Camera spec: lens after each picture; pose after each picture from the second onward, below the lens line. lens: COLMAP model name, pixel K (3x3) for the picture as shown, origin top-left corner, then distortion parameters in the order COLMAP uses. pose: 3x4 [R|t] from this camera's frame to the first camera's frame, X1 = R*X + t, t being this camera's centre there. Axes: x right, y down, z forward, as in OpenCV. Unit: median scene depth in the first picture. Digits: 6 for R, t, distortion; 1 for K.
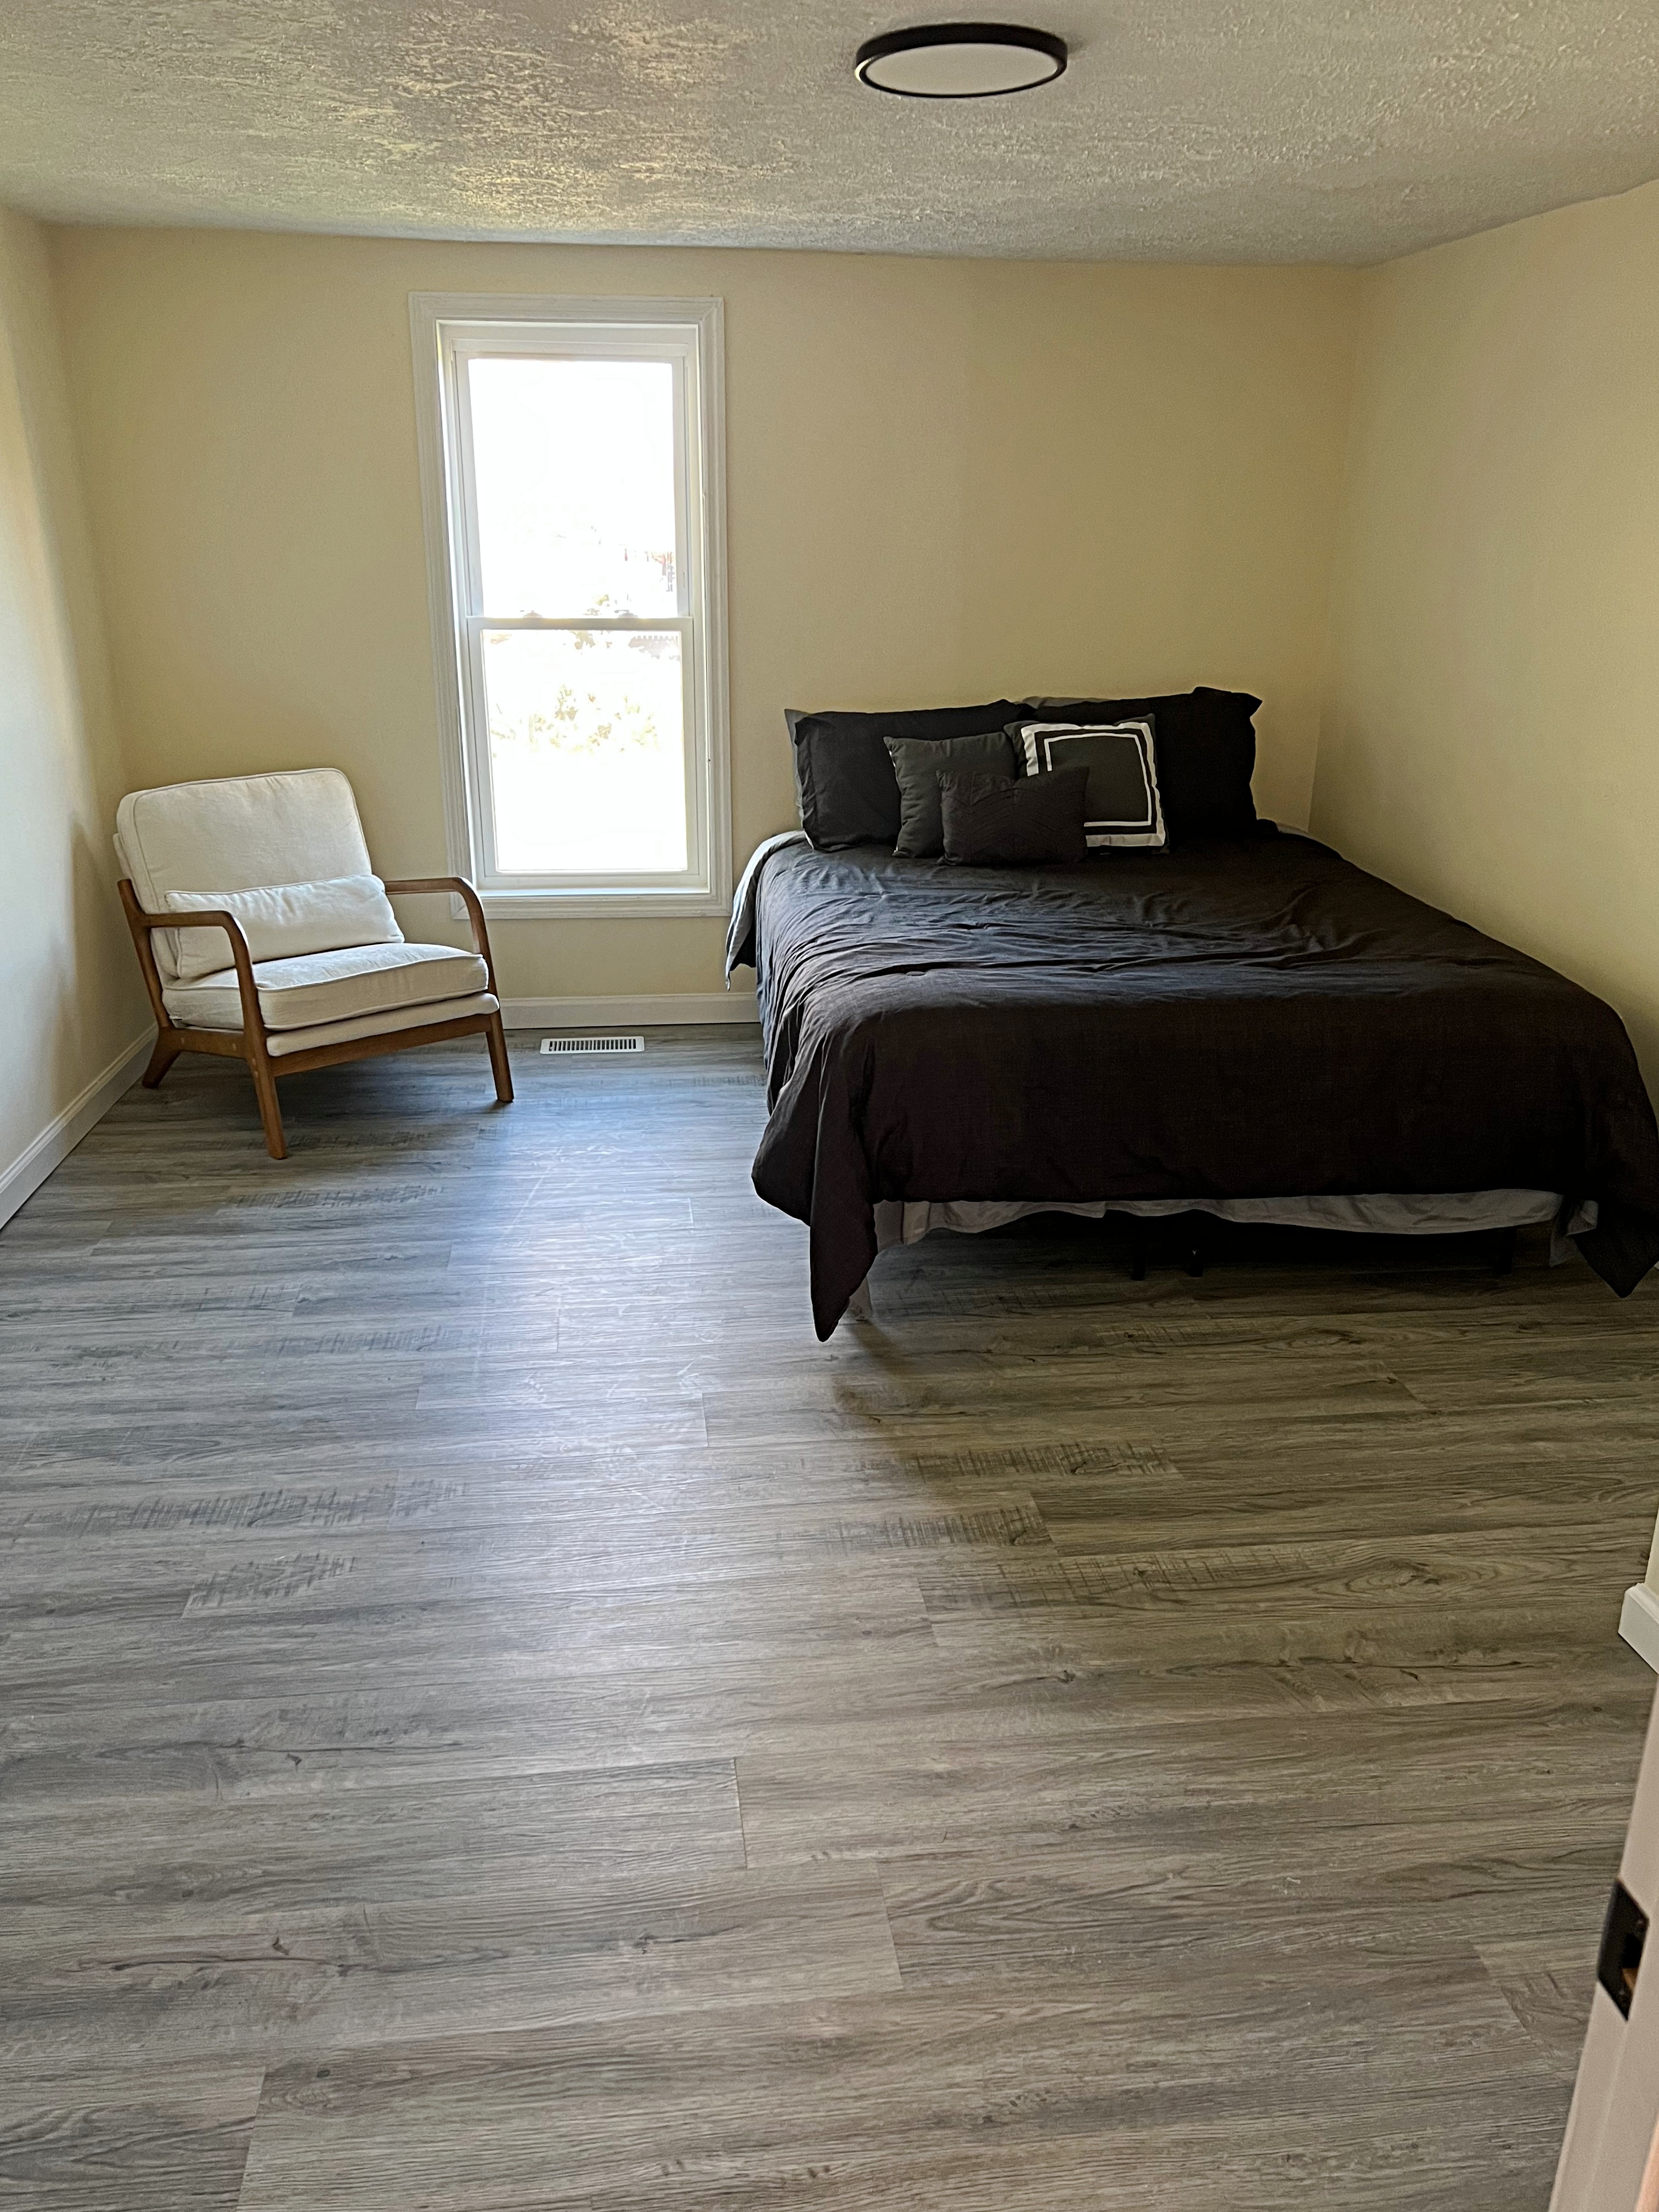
lens RADIAL K [[1679.8, 0, 816.1], [0, 1679.8, 1114.0], [0, 0, 1]] dist [0.022870, -0.027393]
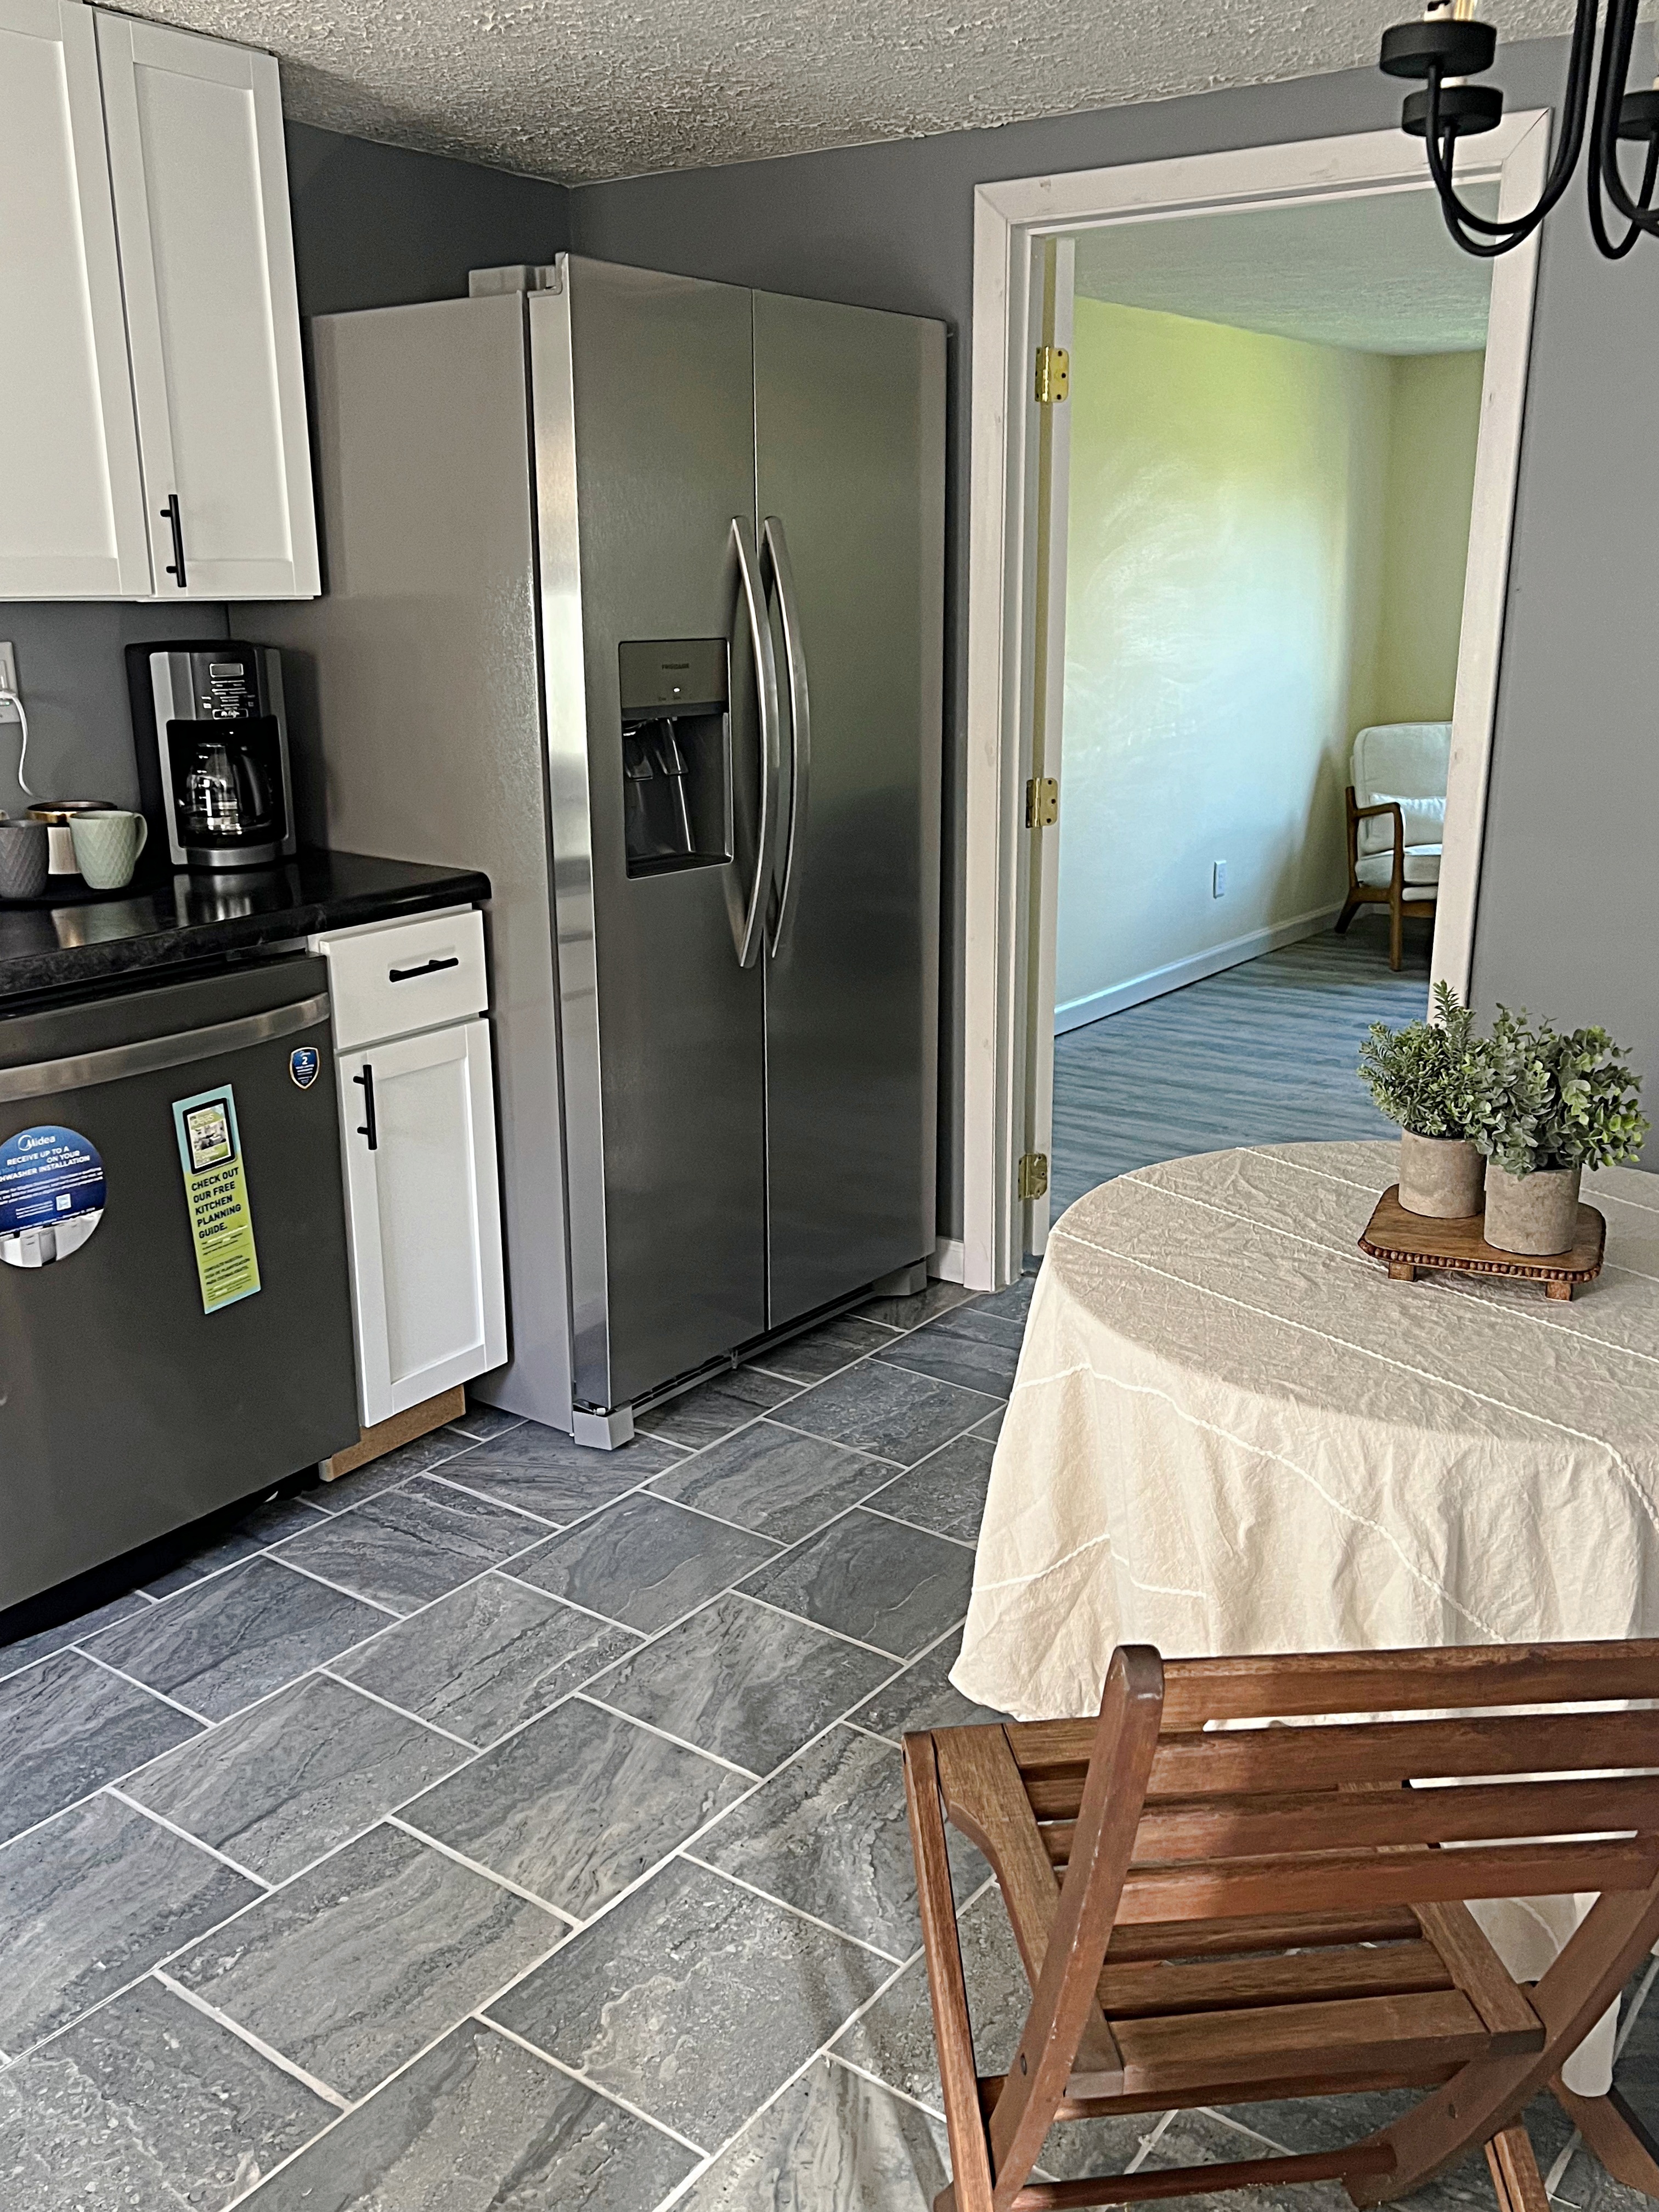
lens RADIAL K [[1878.9, 0, 827.9], [0, 1878.9, 1104.0], [0, 0, 1]] dist [0.003195, 0.000276]
pose [[0.731342, 0.181152, -0.657513, 0.425115], [-0.215885, 0.975995, 0.028772, 0.201775], [0.646941, 0.120905, 0.752894, -0.551178]]
